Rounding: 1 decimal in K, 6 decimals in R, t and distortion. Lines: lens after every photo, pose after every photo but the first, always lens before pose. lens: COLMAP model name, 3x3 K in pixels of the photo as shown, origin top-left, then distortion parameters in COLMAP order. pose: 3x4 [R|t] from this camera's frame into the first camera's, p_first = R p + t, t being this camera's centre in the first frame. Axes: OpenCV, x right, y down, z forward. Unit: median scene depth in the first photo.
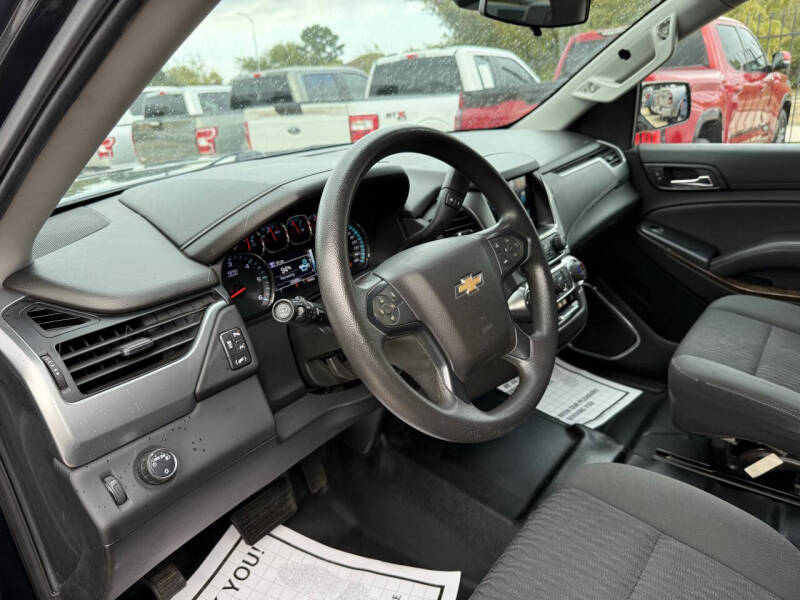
lens RADIAL K [[568.6, 0, 386.3], [0, 568.6, 310.1], [0, 0, 1]] dist [0.050198, -0.068778]
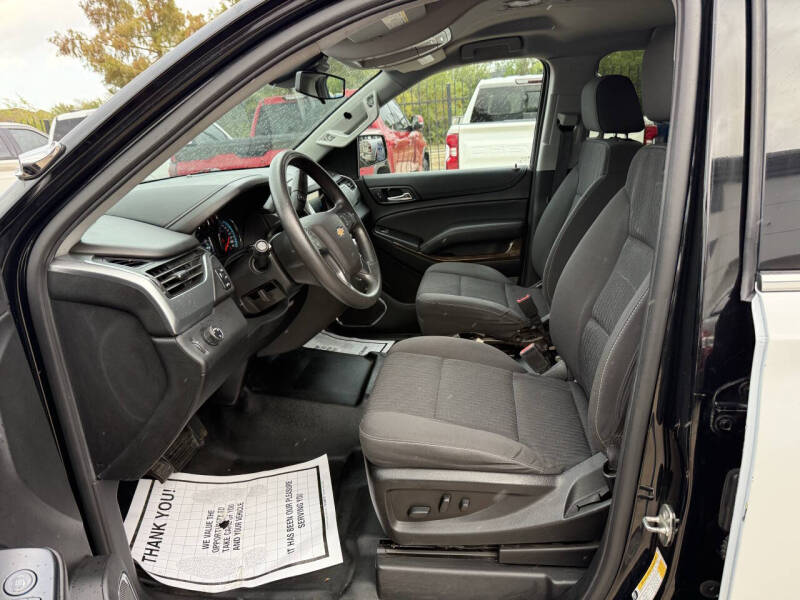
lens RADIAL K [[568.6, 0, 386.3], [0, 568.6, 310.1], [0, 0, 1]] dist [0.050198, -0.068778]
pose [[0.864974, -0.142818, 0.481065, -0.335477], [0.185846, 0.981649, -0.042728, 0.160685], [-0.466135, 0.126363, 0.875643, -0.344666]]
